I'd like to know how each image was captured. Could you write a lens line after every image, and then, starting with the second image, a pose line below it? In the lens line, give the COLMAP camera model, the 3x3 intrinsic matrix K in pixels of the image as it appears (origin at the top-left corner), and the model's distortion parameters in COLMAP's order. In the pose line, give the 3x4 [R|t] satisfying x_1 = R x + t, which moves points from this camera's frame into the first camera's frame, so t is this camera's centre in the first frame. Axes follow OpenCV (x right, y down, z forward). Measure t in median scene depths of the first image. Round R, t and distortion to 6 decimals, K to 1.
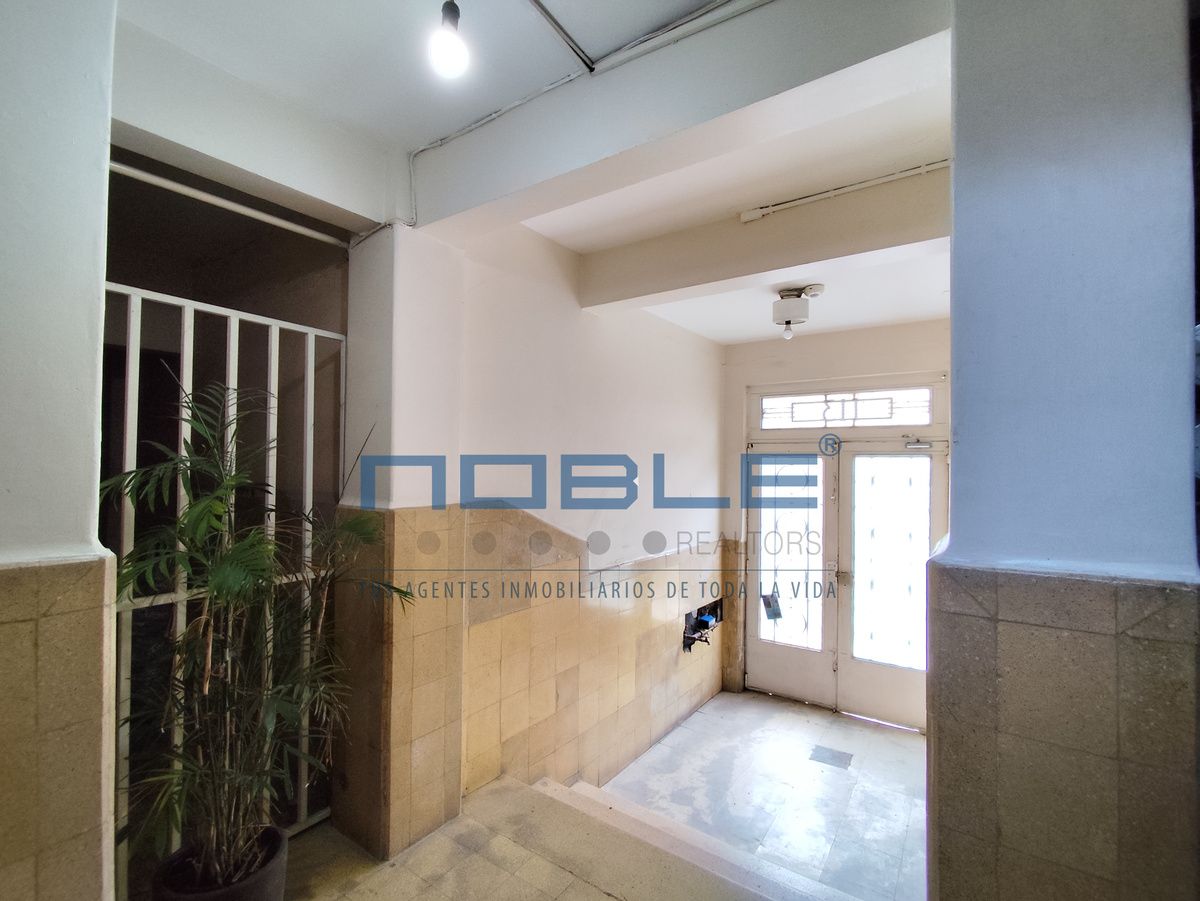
lens RADIAL K [[546.3, 0, 608.8], [0, 546.3, 453.1], [0, 0, 1]] dist [-0.005589, 0.000016]
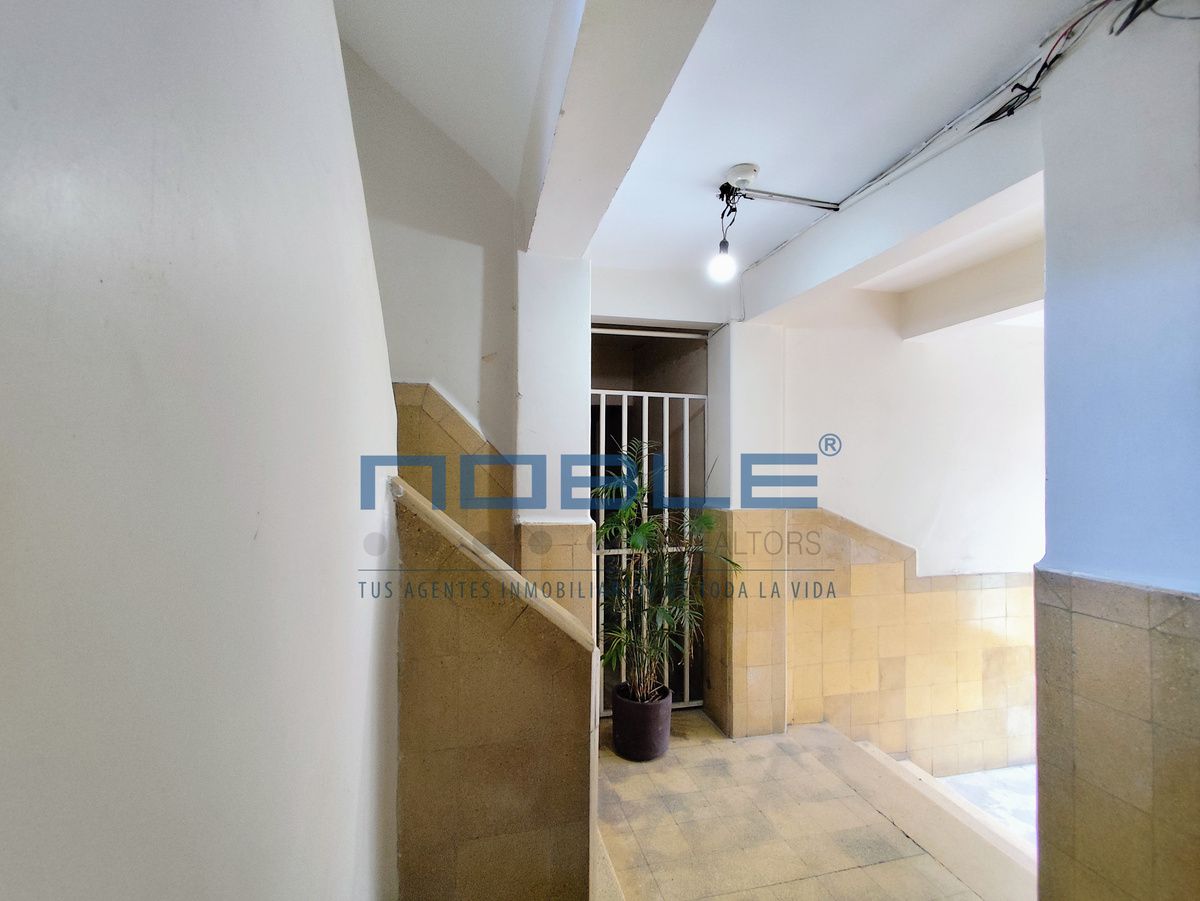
lens RADIAL K [[546.3, 0, 608.8], [0, 546.3, 453.1], [0, 0, 1]] dist [-0.005589, 0.000016]
pose [[0.751748, -0.021050, -0.659114, 0.354108], [0.017313, 0.999776, -0.012184, -0.044659], [0.659223, -0.002252, 0.751944, -0.374816]]
